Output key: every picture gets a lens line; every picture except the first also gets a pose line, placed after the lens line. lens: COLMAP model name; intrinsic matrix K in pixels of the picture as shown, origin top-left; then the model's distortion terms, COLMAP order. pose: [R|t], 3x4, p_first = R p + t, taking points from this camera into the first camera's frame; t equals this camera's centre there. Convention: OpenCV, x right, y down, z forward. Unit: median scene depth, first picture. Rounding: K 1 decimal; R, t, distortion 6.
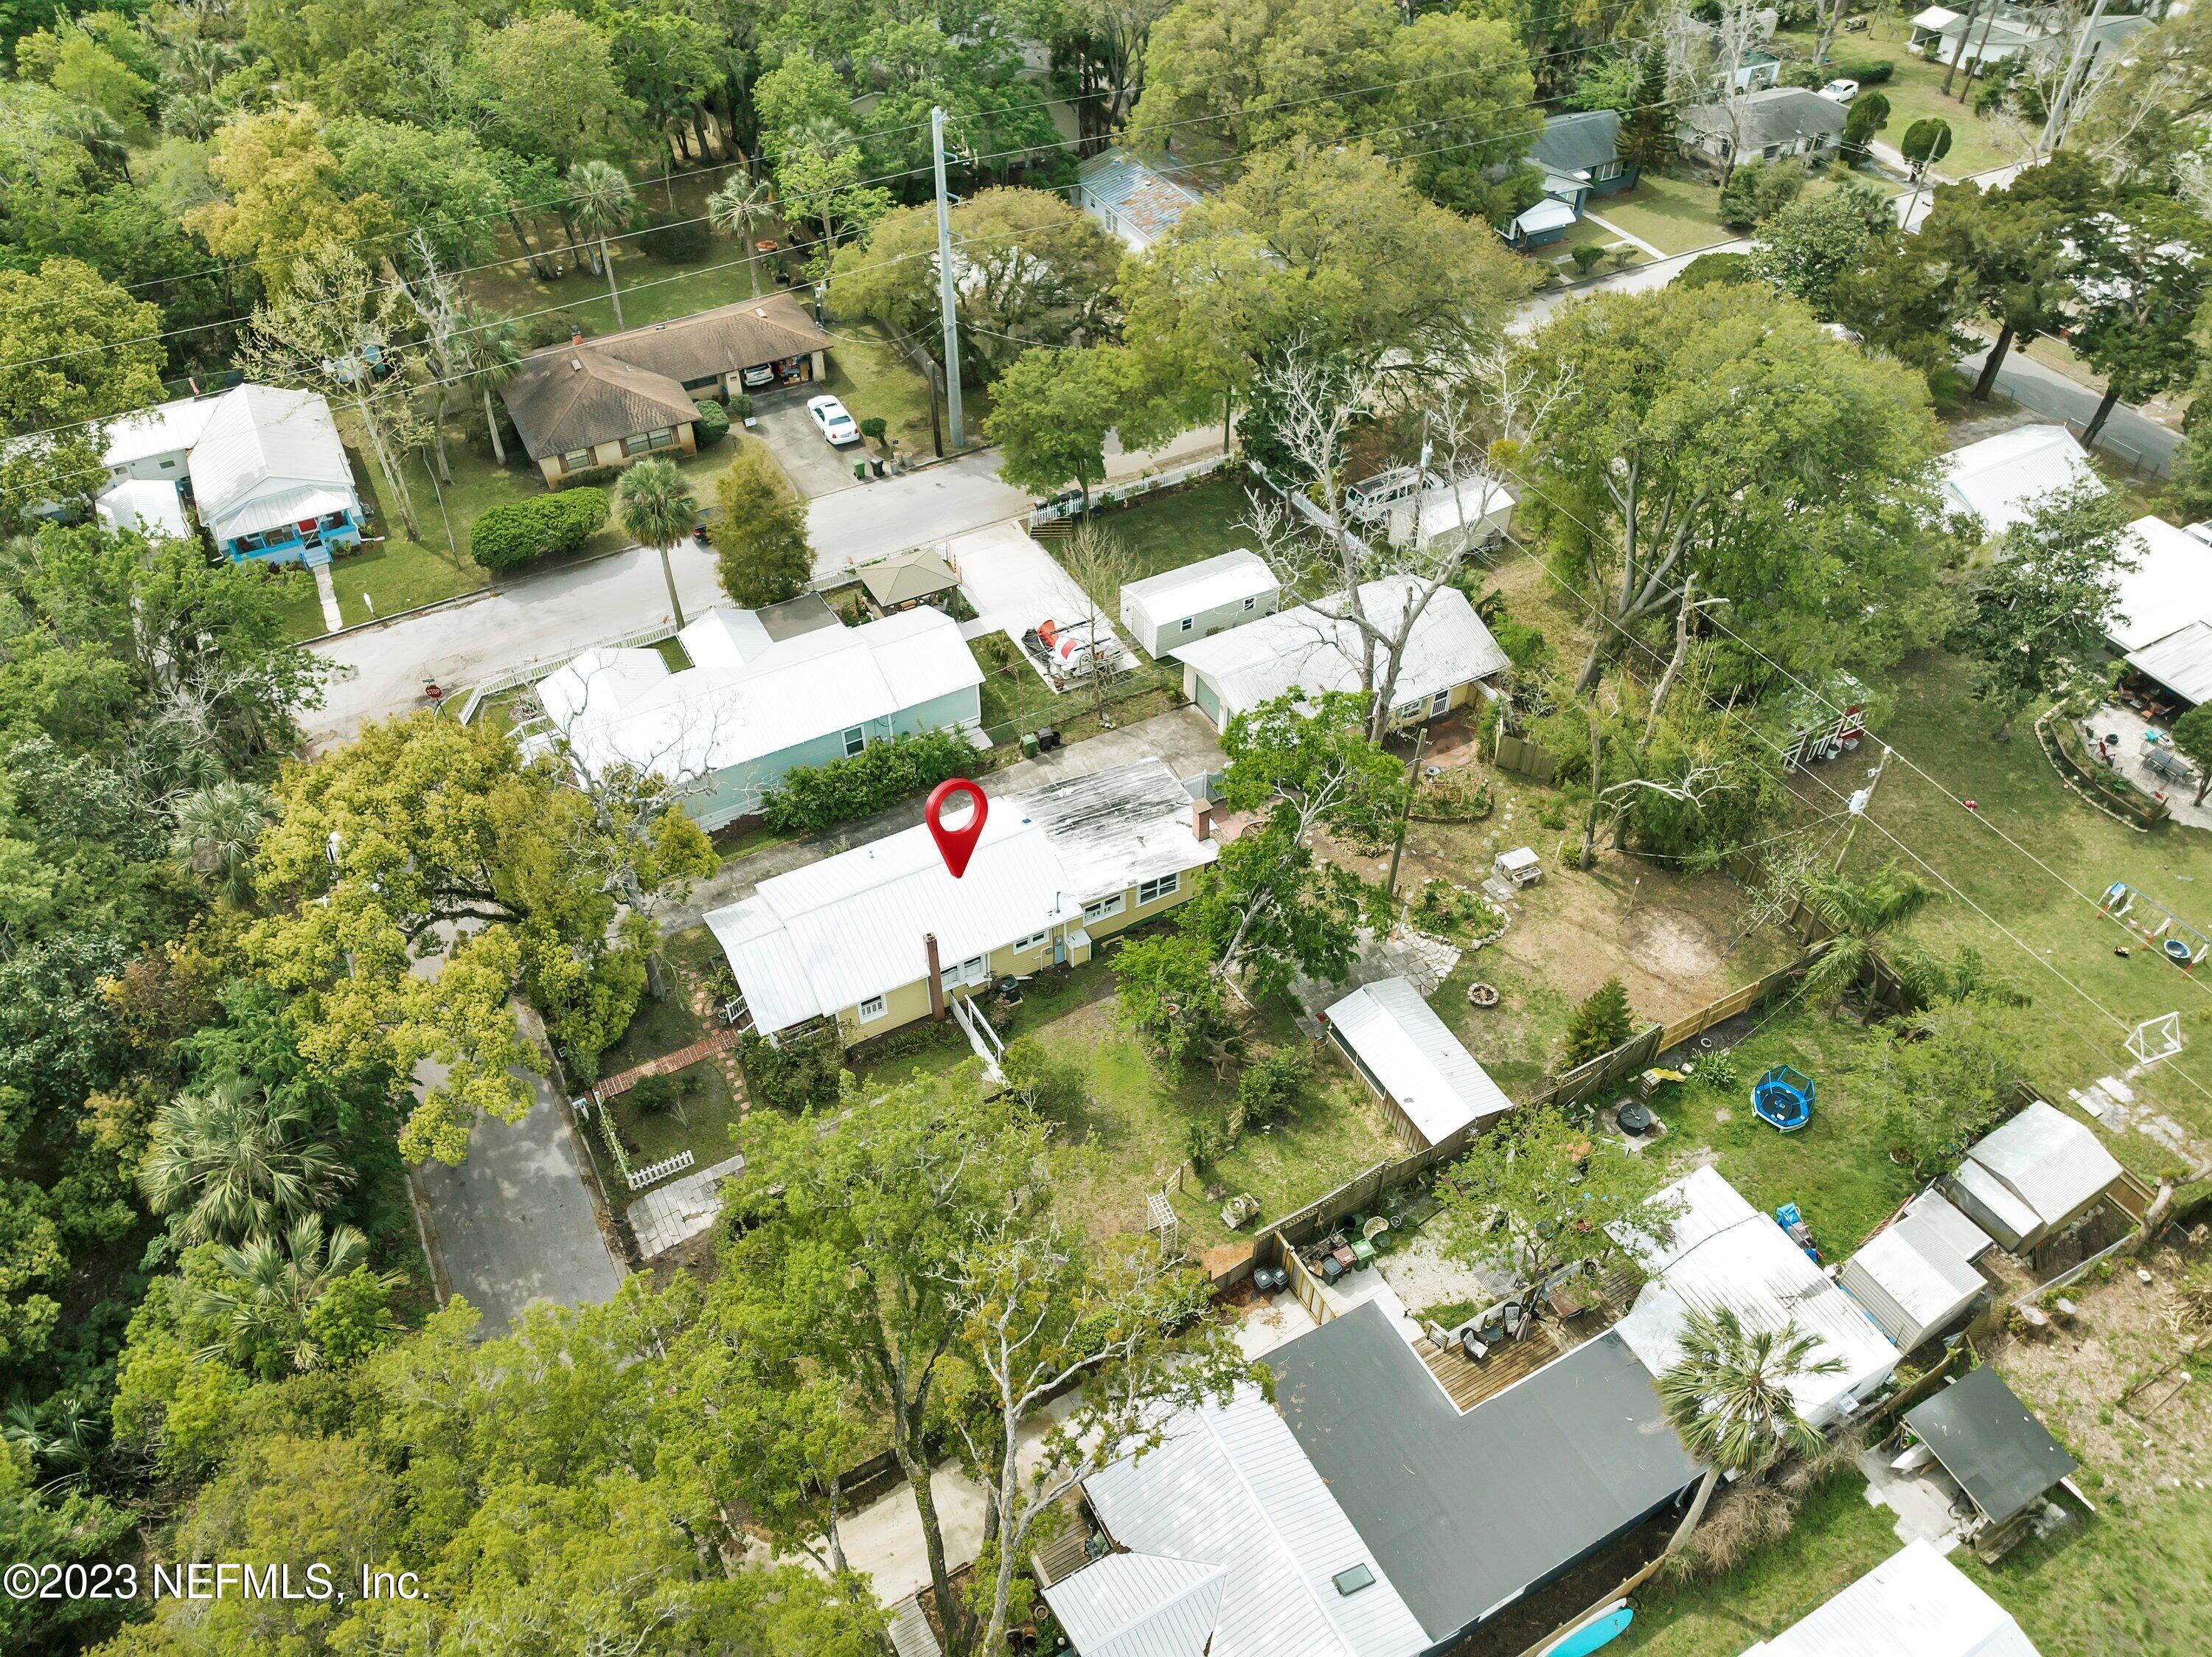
lens RADIAL K [[1545.5, 0, 1090.4], [0, 1545.5, 825.2], [0, 0, 1]] dist [-0.042145, 0.013564]
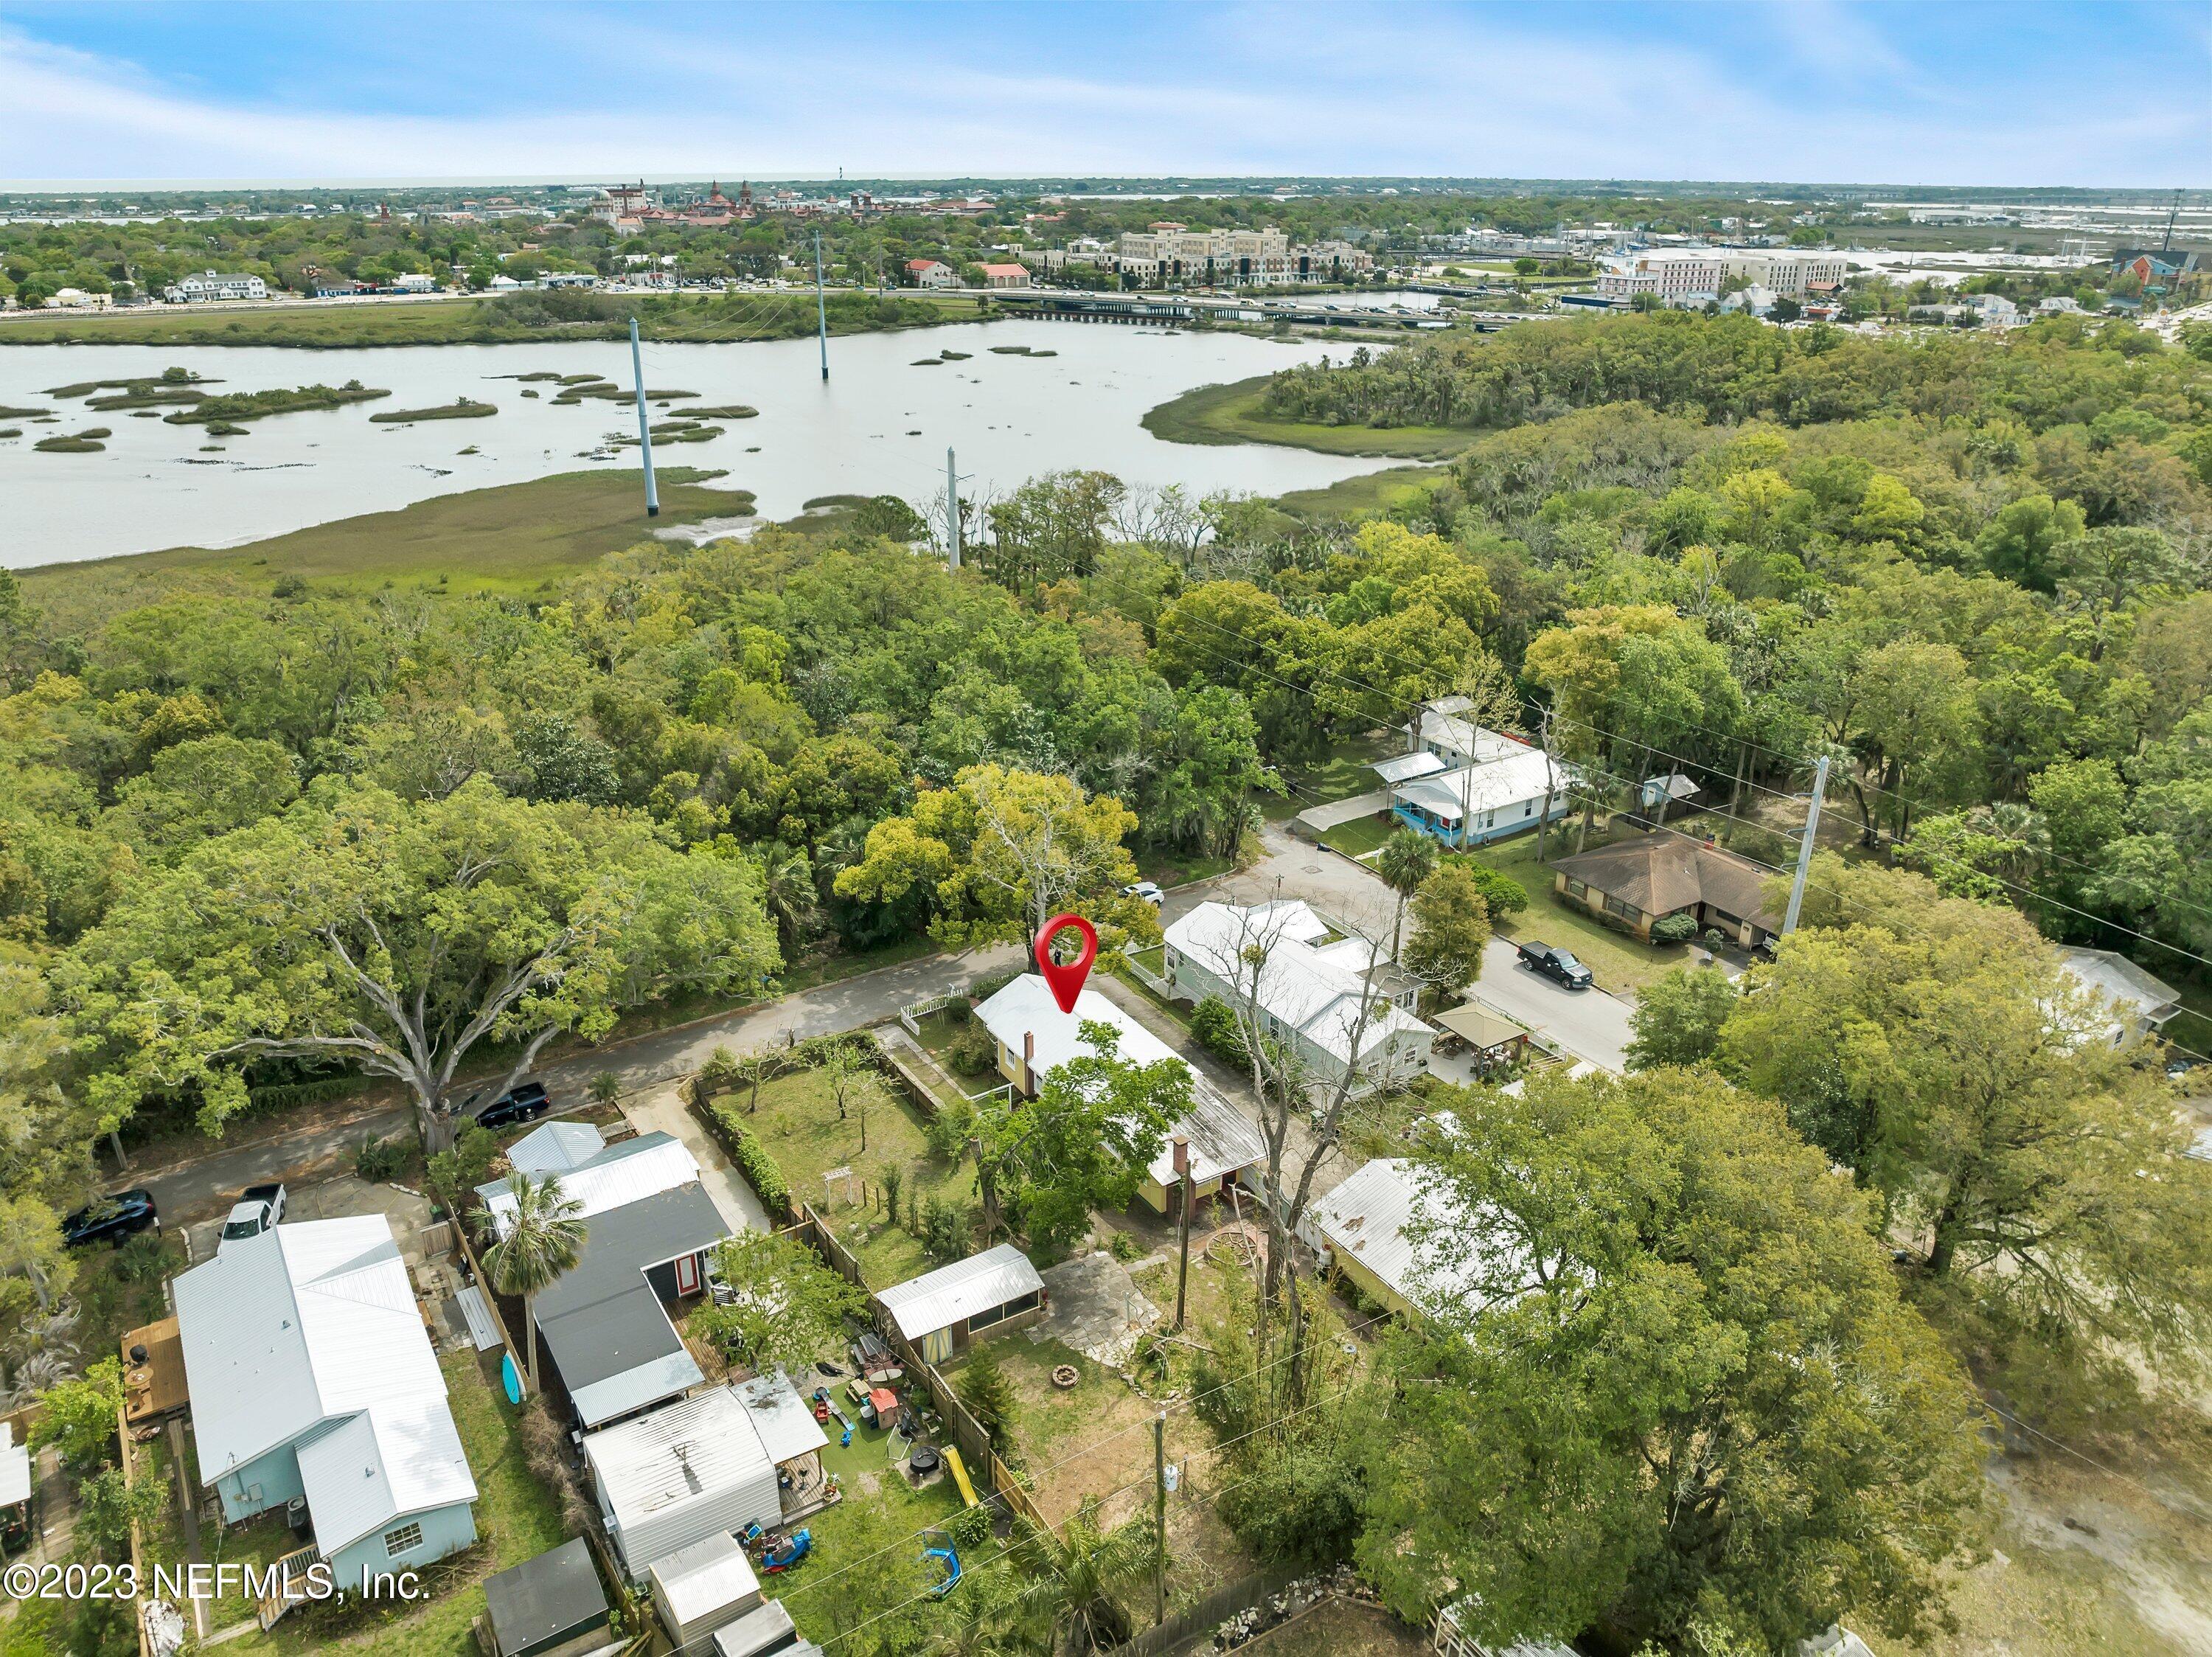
lens RADIAL K [[1545.5, 0, 1117.9], [0, 1545.5, 842.8], [0, 0, 1]] dist [-0.042145, 0.013564]
pose [[0.074245, 0.402863, -0.912244, 0.821829], [-0.697278, 0.674957, 0.241323, -0.325997], [0.712945, 0.618171, 0.331019, 0.316689]]
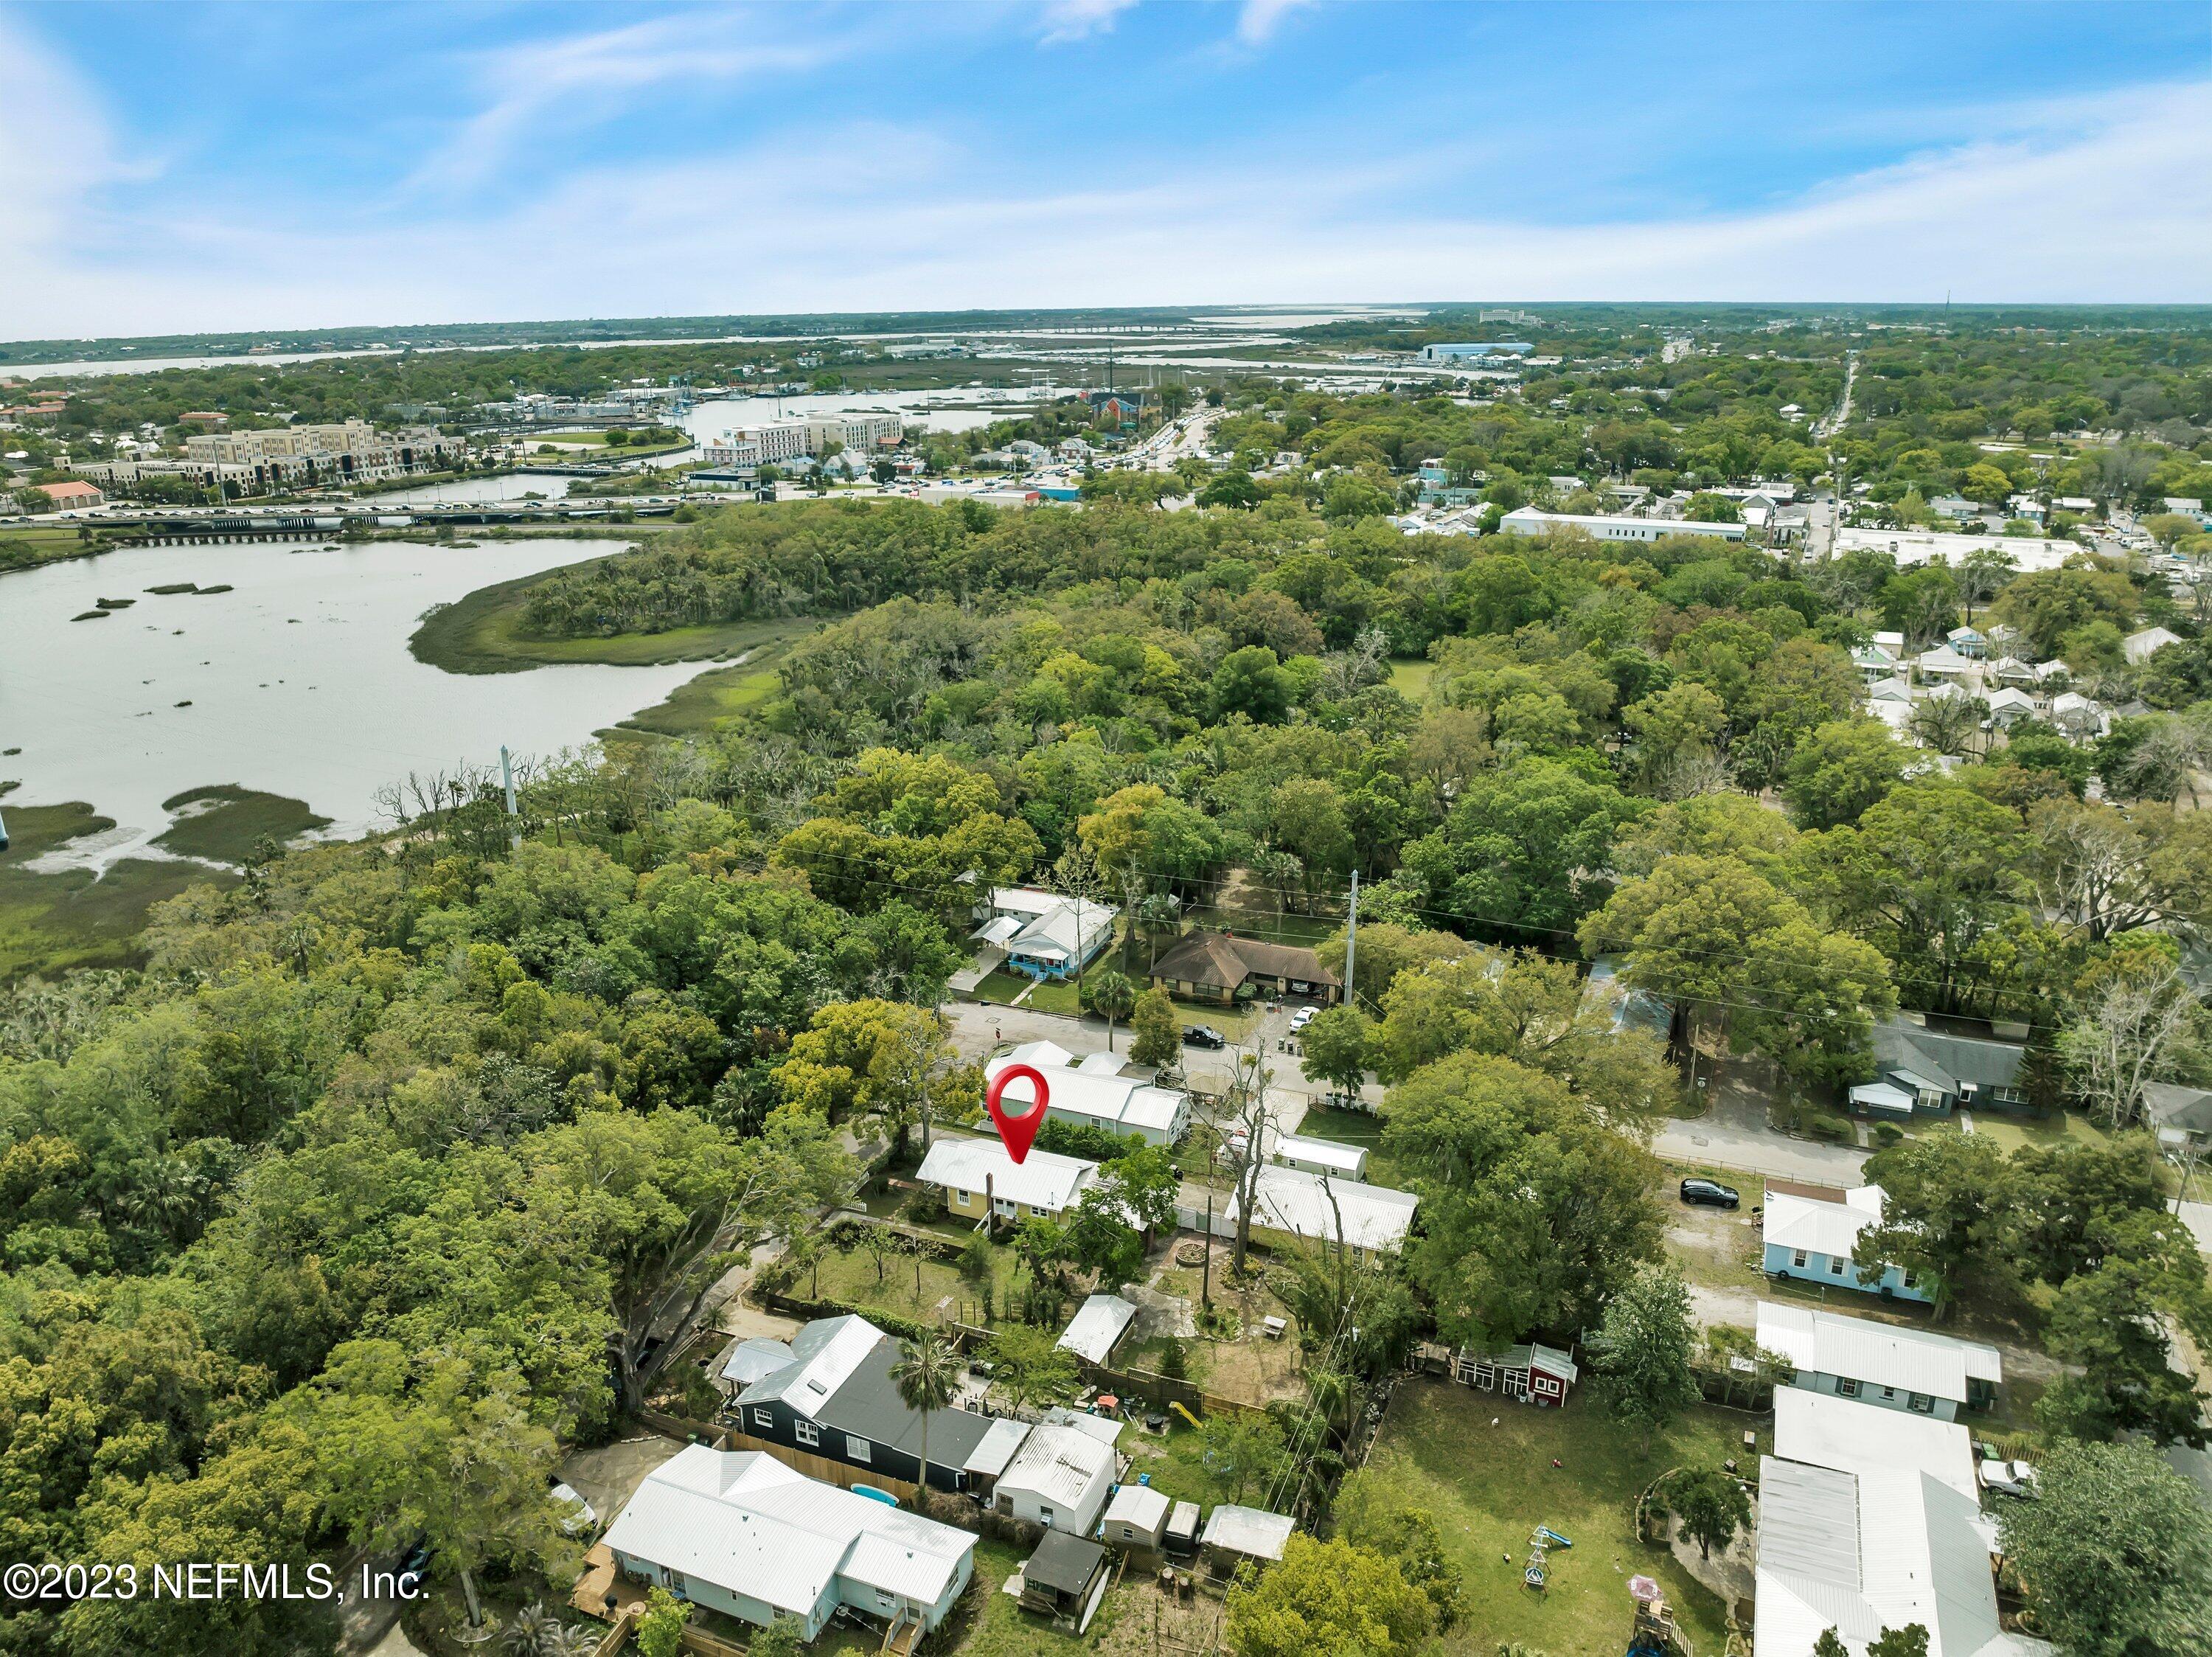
lens RADIAL K [[1545.5, 0, 1105.3], [0, 1545.5, 831.2], [0, 0, 1]] dist [-0.042145, 0.013564]
pose [[0.627418, 0.248834, -0.737854, 1.014766], [-0.534536, 0.826671, -0.175744, -0.021499], [0.566231, 0.504675, 0.651679, -0.379866]]
